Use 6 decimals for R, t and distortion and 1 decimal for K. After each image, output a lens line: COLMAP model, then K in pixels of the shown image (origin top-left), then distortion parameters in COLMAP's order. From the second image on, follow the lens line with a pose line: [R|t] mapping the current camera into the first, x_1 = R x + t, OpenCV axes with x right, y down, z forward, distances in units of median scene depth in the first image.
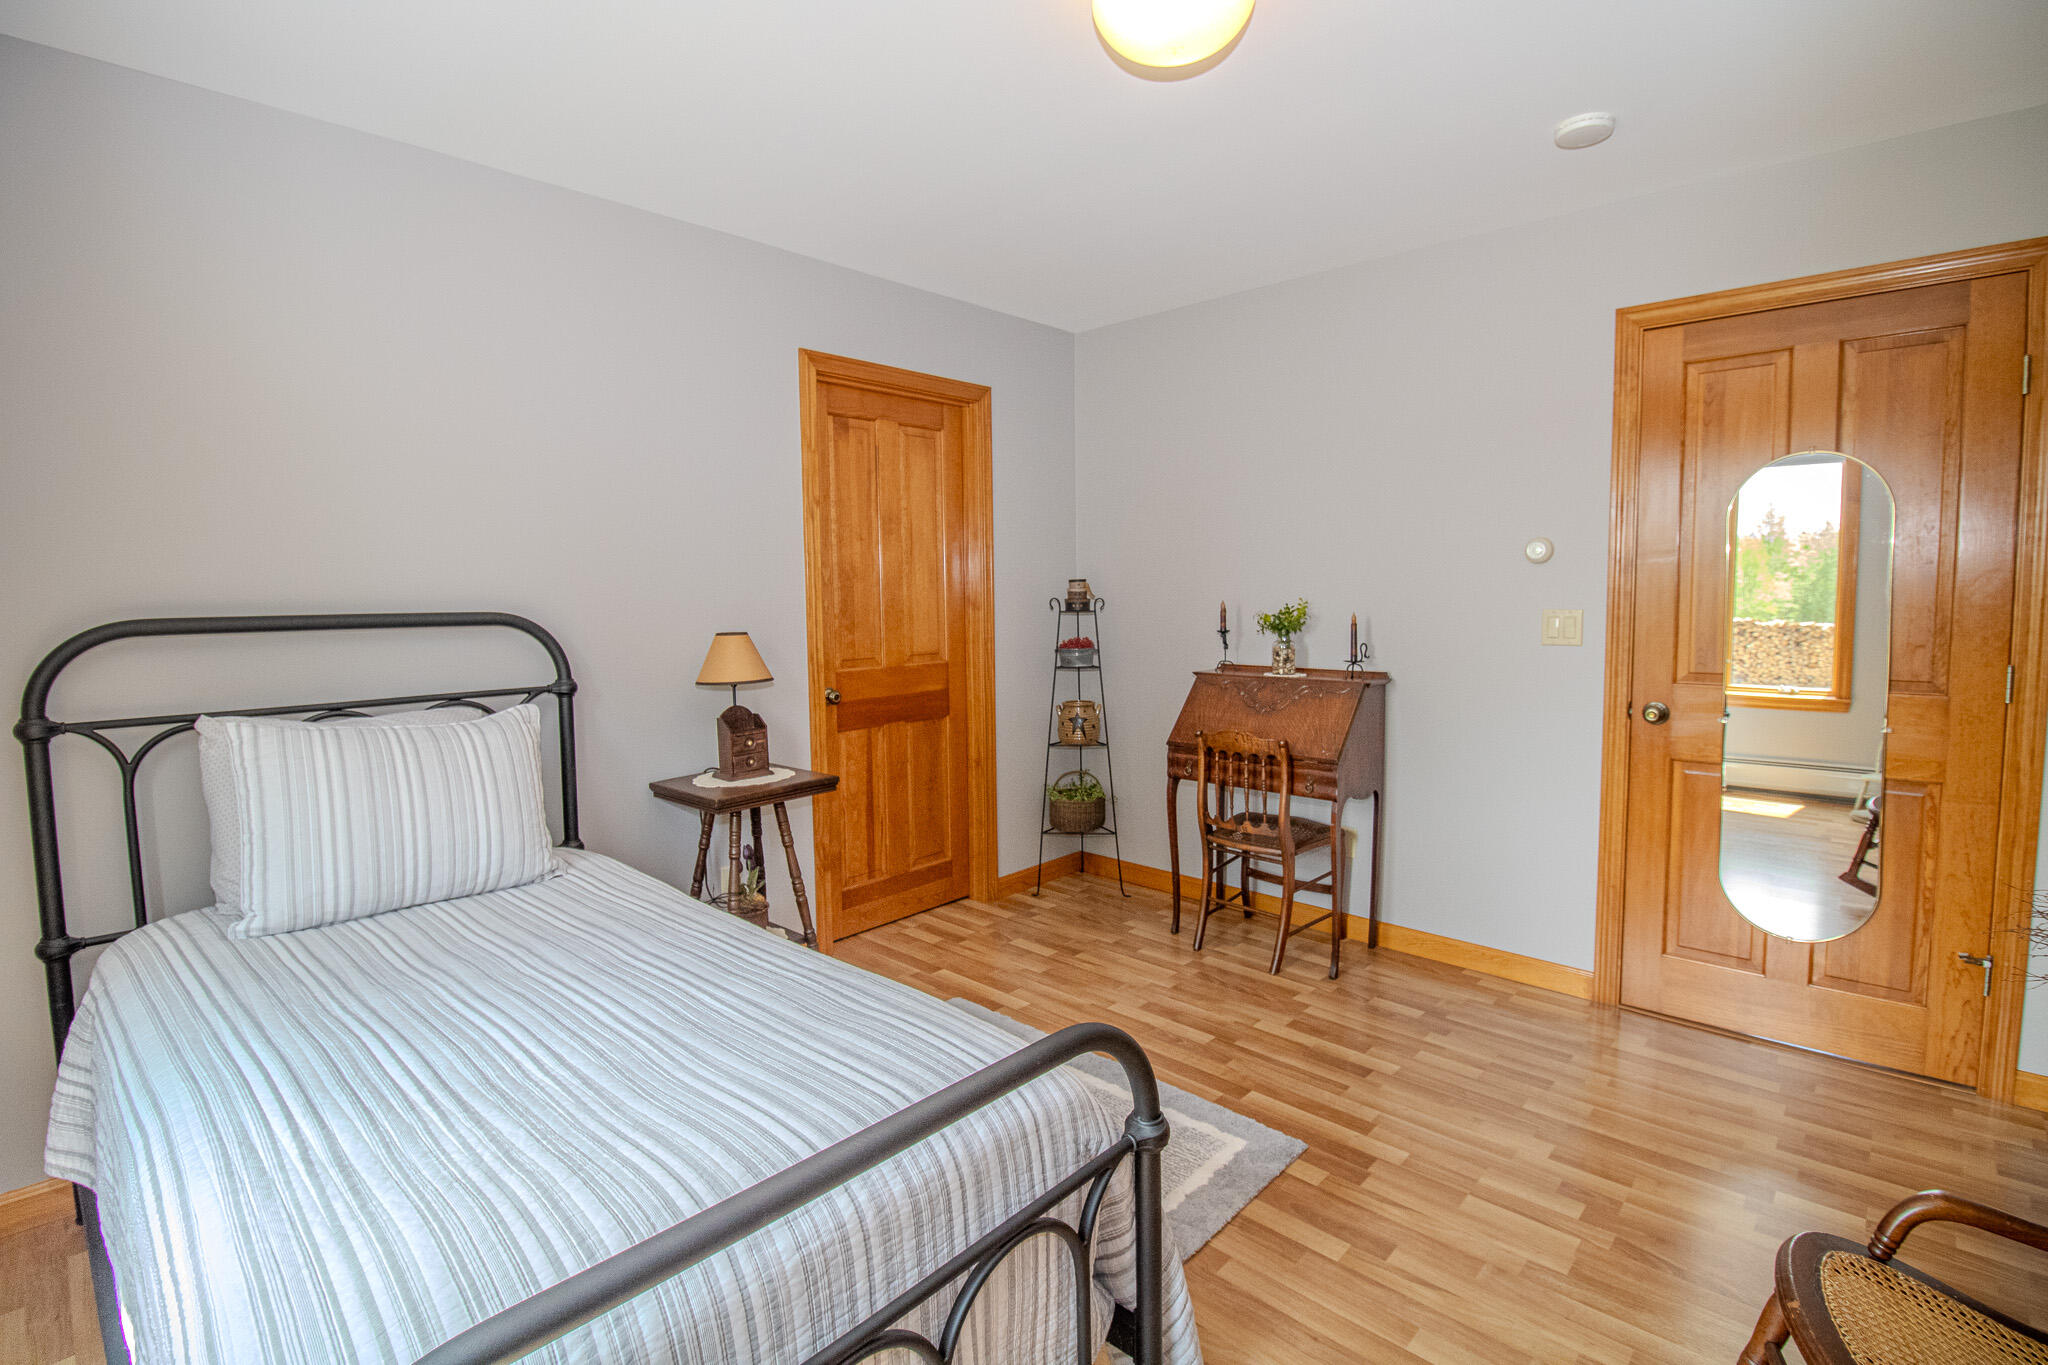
lens RADIAL K [[979.9, 0, 1030.2], [0, 979.9, 670.4], [0, 0, 1]] dist [-0.002259, -0.008350]
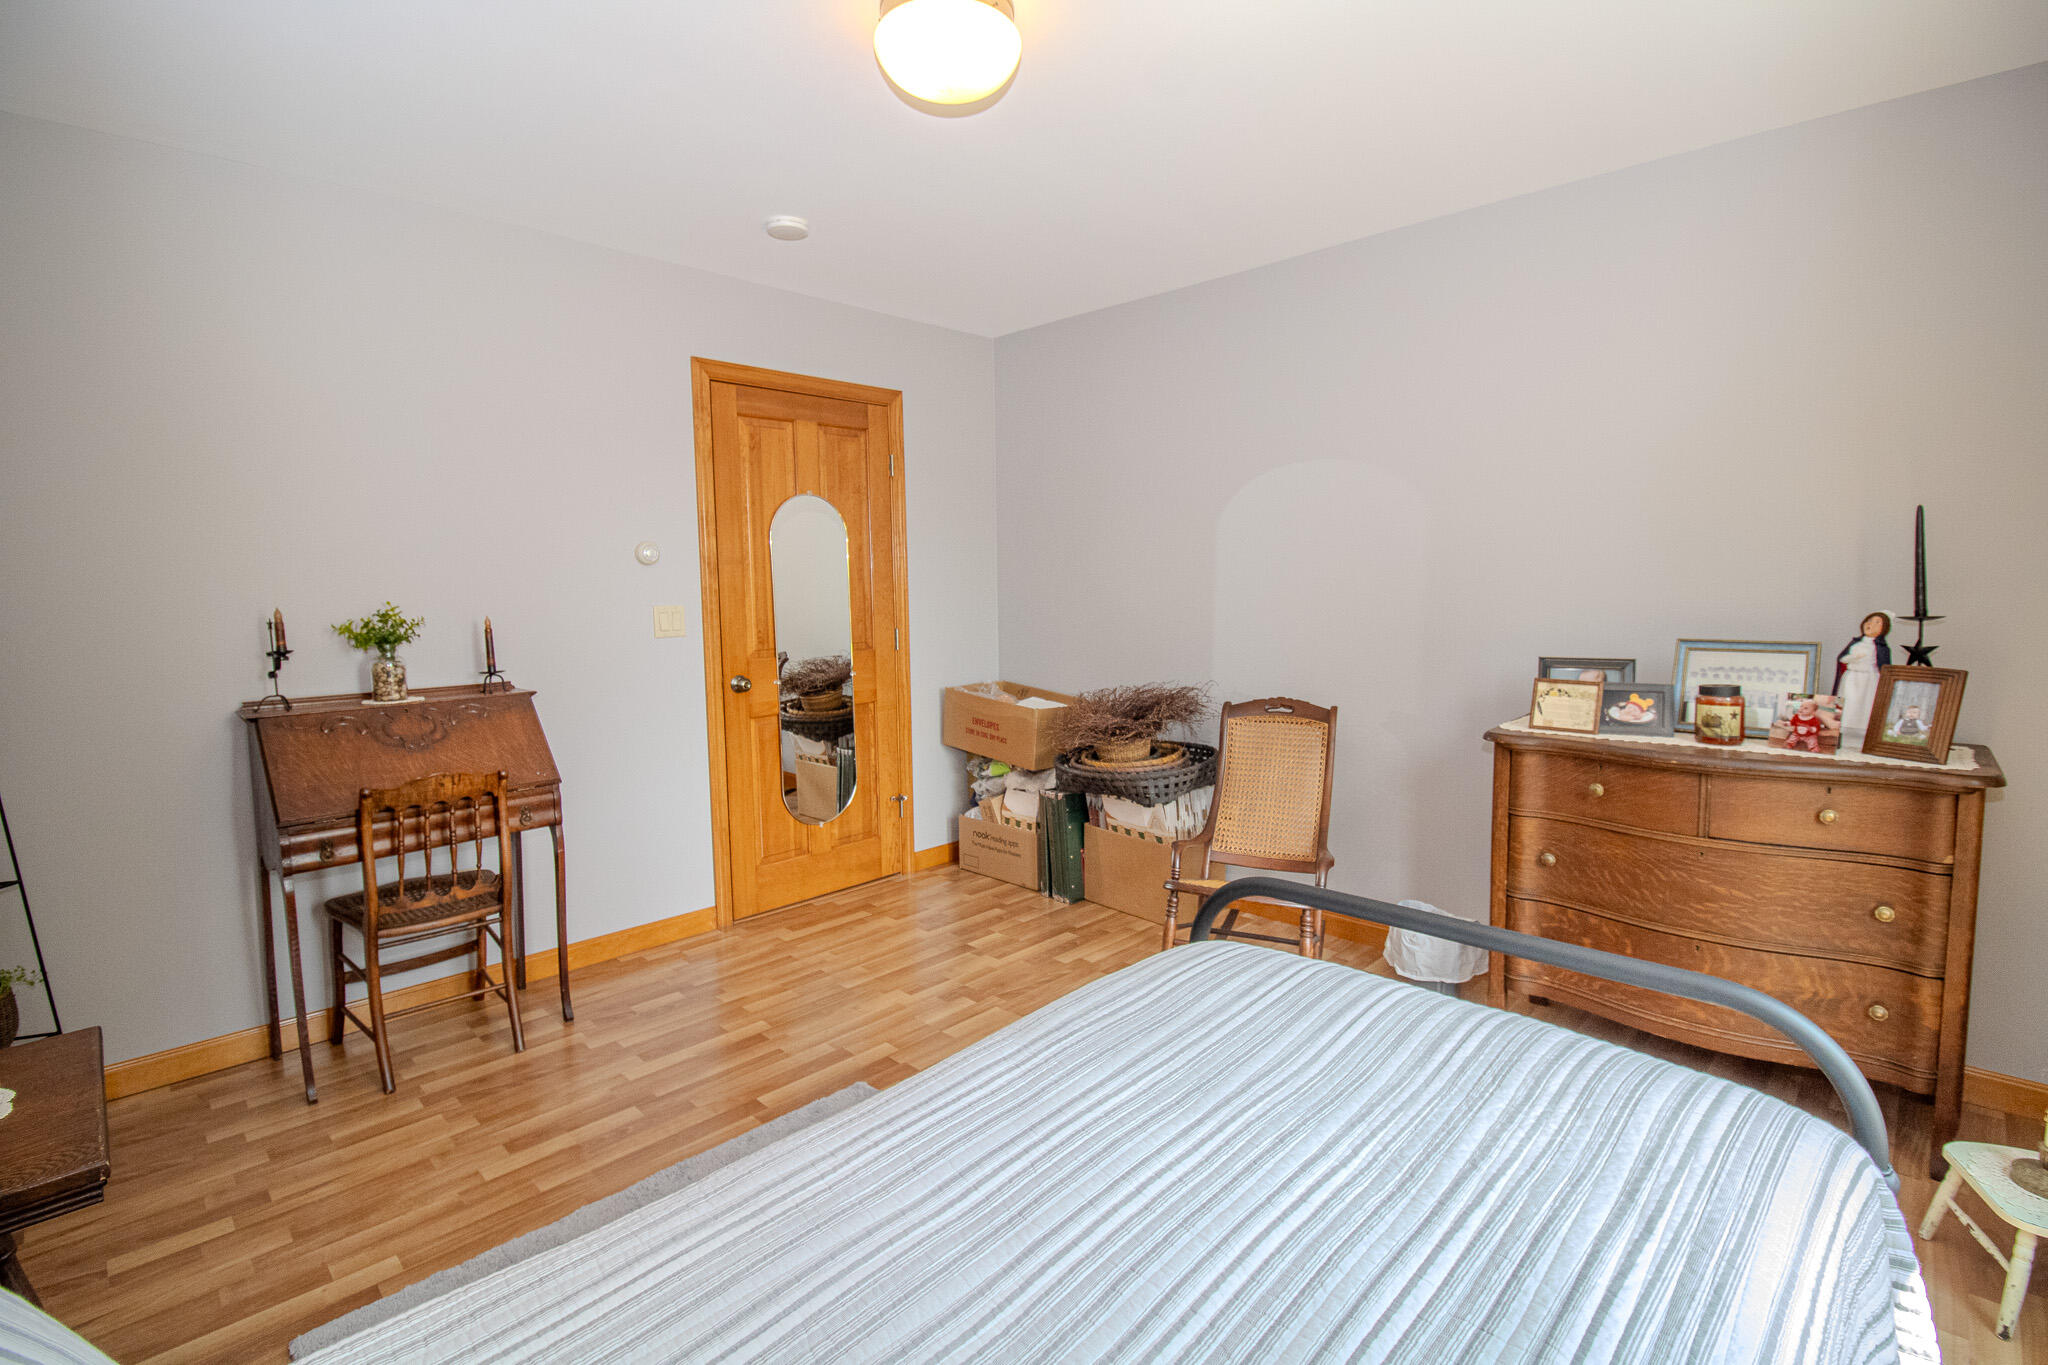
lens RADIAL K [[979.9, 0, 1030.2], [0, 979.9, 674.1], [0, 0, 1]] dist [-0.002259, -0.008350]
pose [[-0.007280, -0.085055, 0.996350, -0.675895], [0.096225, 0.991693, 0.085361, -0.045234], [-0.995333, 0.096496, 0.000964, 0.651017]]
